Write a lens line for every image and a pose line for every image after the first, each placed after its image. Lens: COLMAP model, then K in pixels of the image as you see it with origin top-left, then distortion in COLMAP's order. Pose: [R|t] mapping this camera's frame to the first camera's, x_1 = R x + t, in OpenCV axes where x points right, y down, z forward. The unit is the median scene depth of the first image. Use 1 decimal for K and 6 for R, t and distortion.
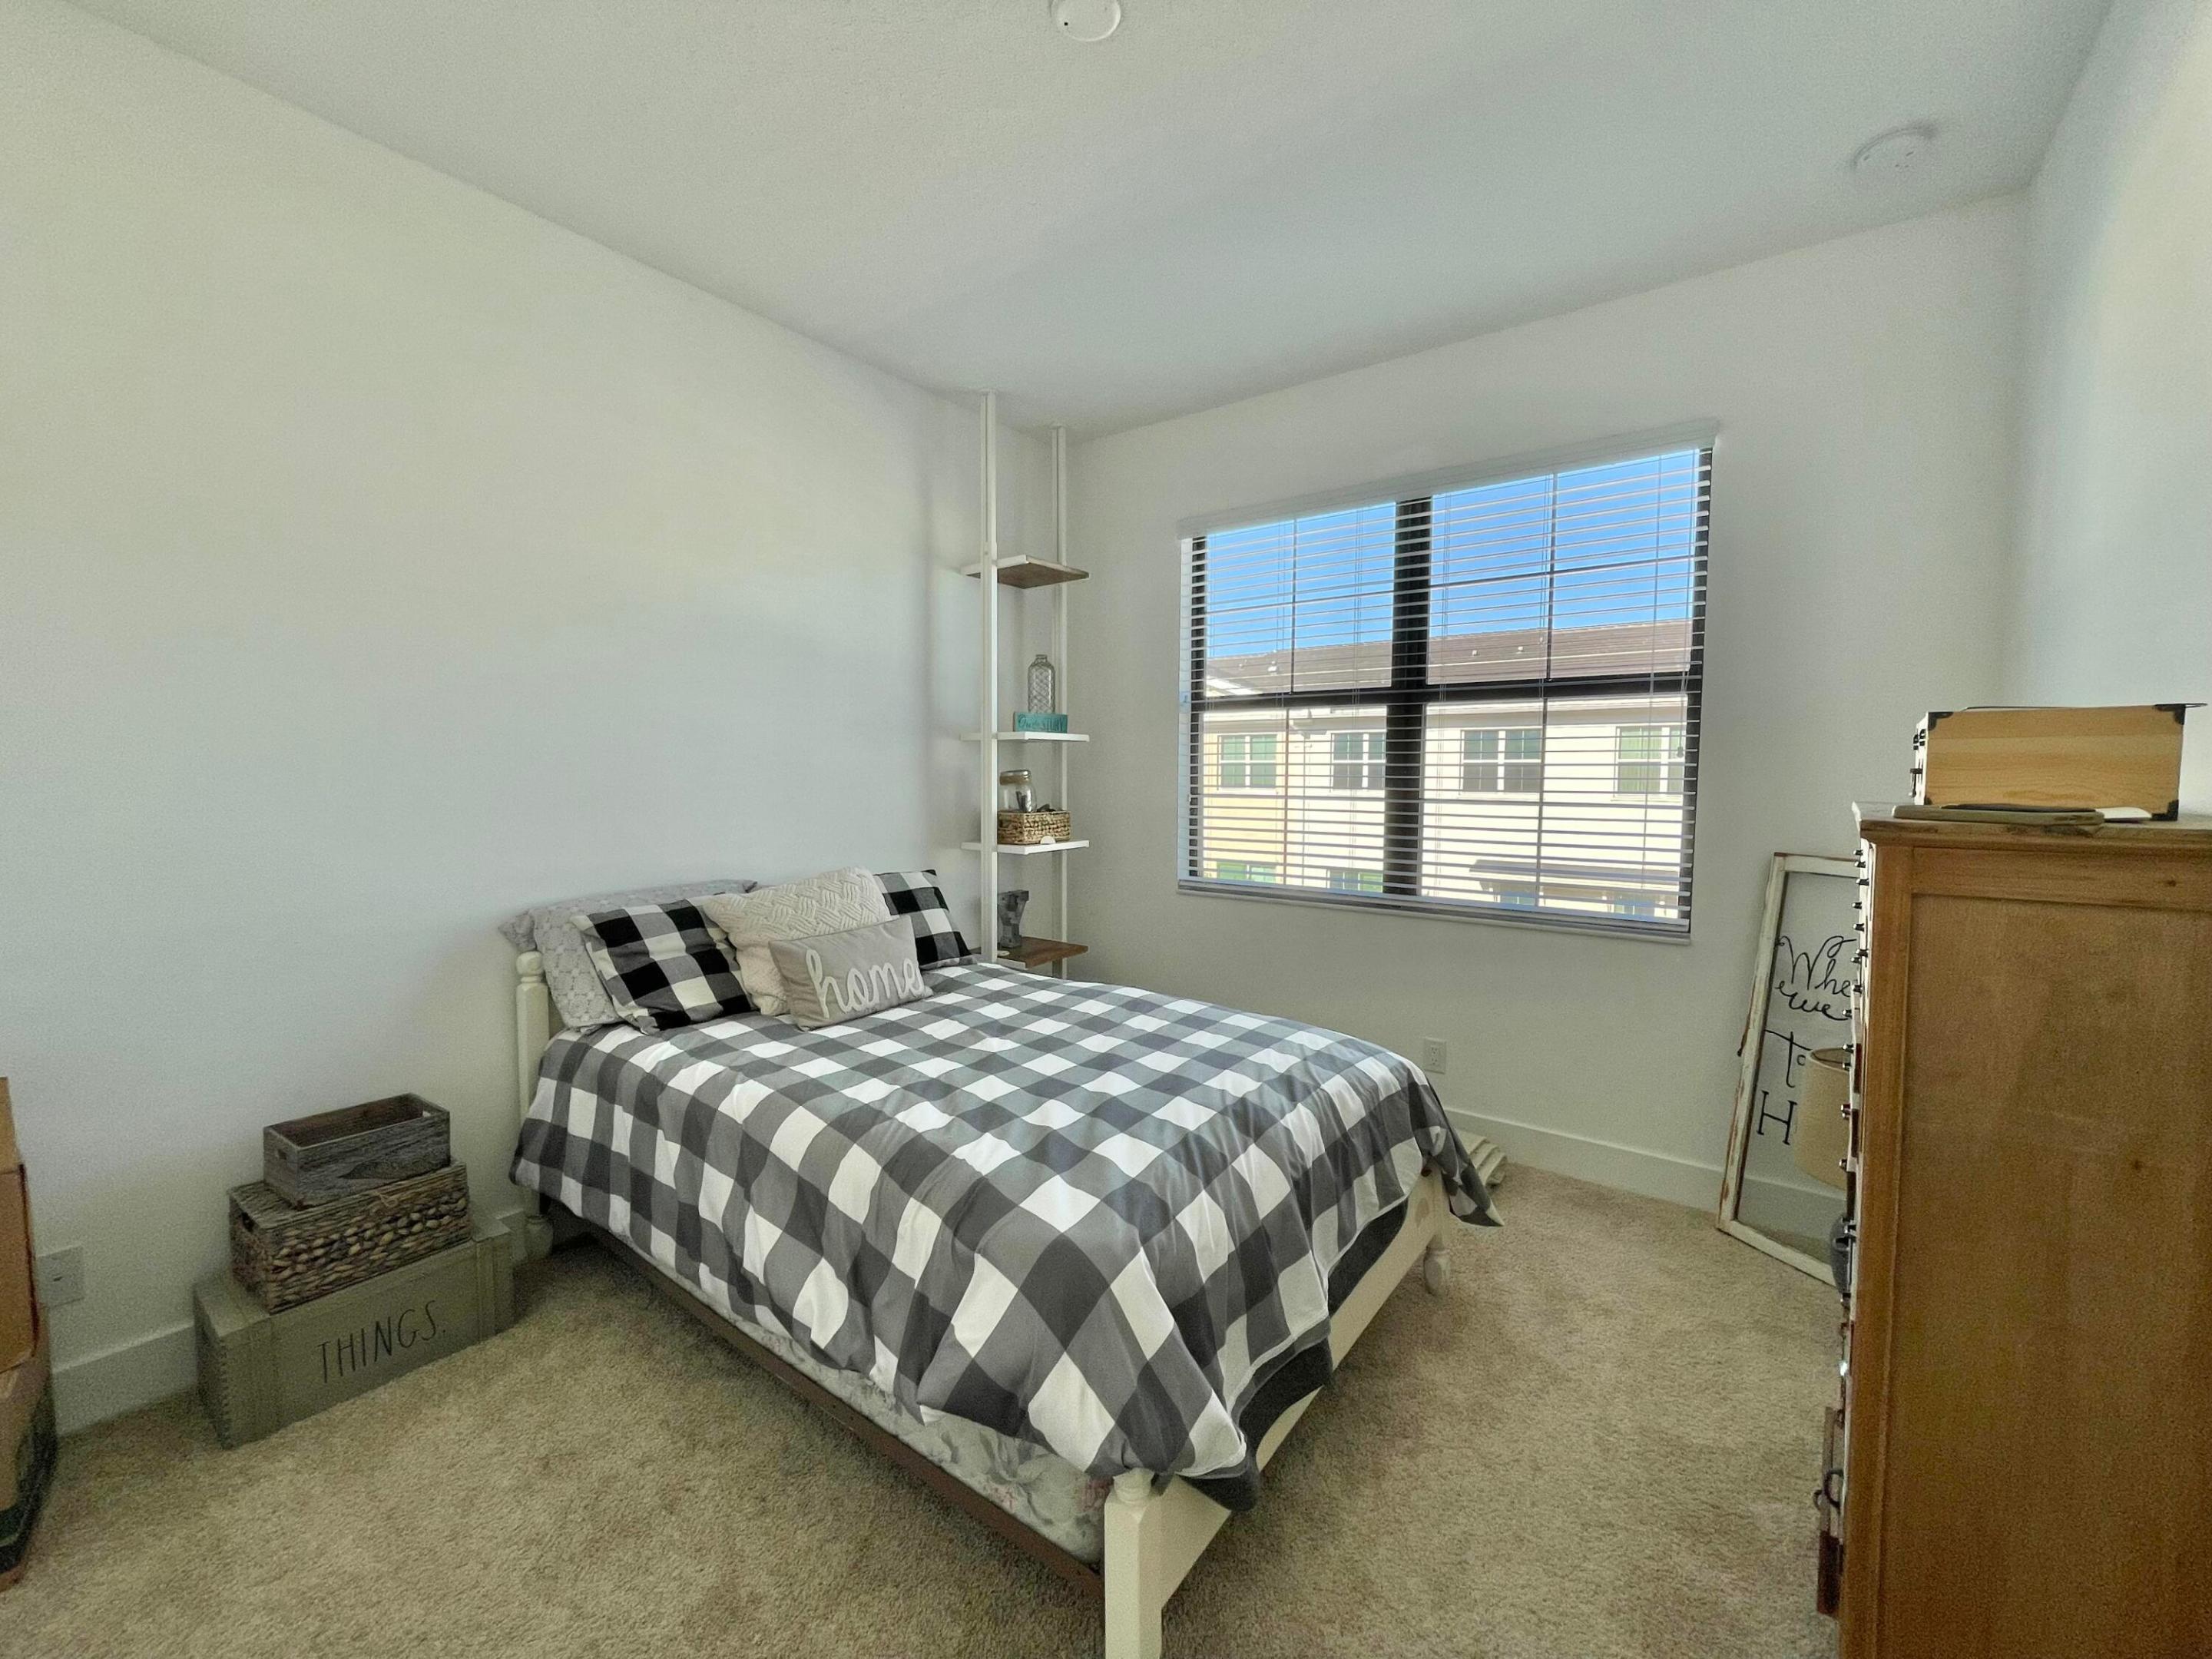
lens RADIAL K [[886.9, 0, 1106.3], [0, 886.9, 835.3], [0, 0, 1]] dist [-0.000882, -0.000252]
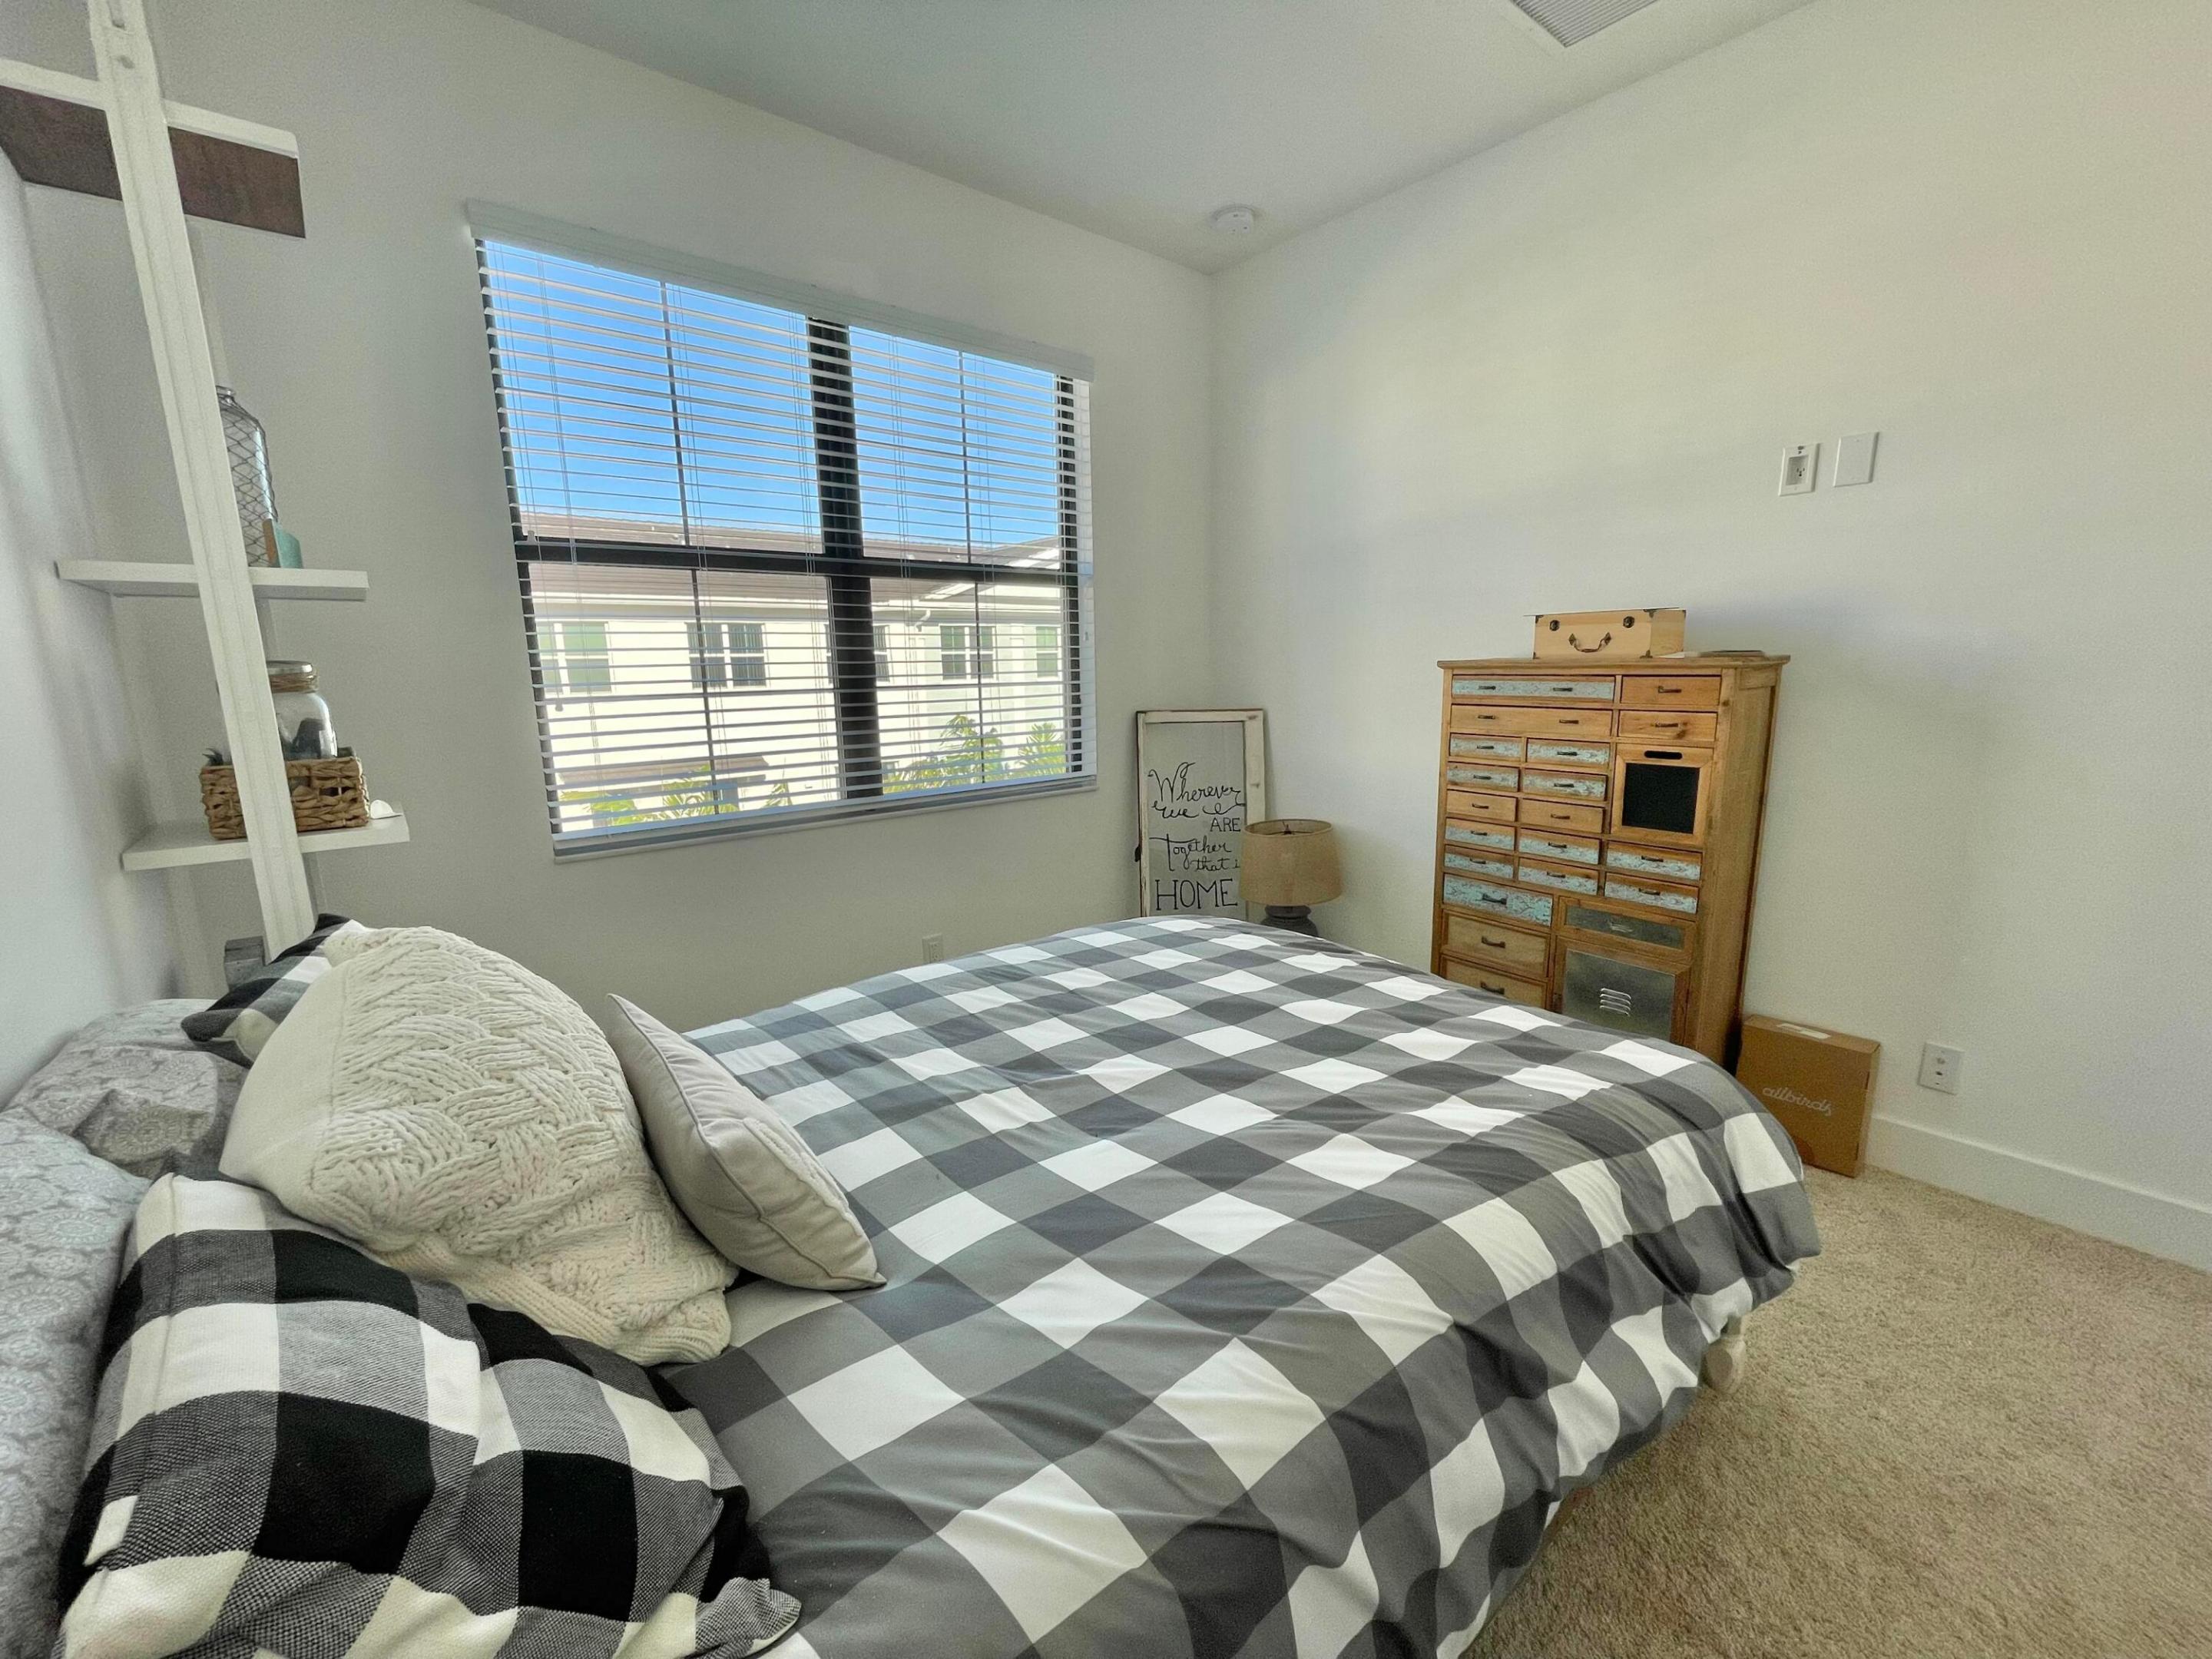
lens RADIAL K [[886.9, 0, 1108.8], [0, 886.9, 831.2], [0, 0, 1]] dist [-0.000882, -0.000252]
pose [[0.236742, -0.191596, 0.952494, -0.486140], [0.091248, 0.980414, 0.174532, -0.033681], [-0.967278, 0.045594, 0.249588, 0.575505]]
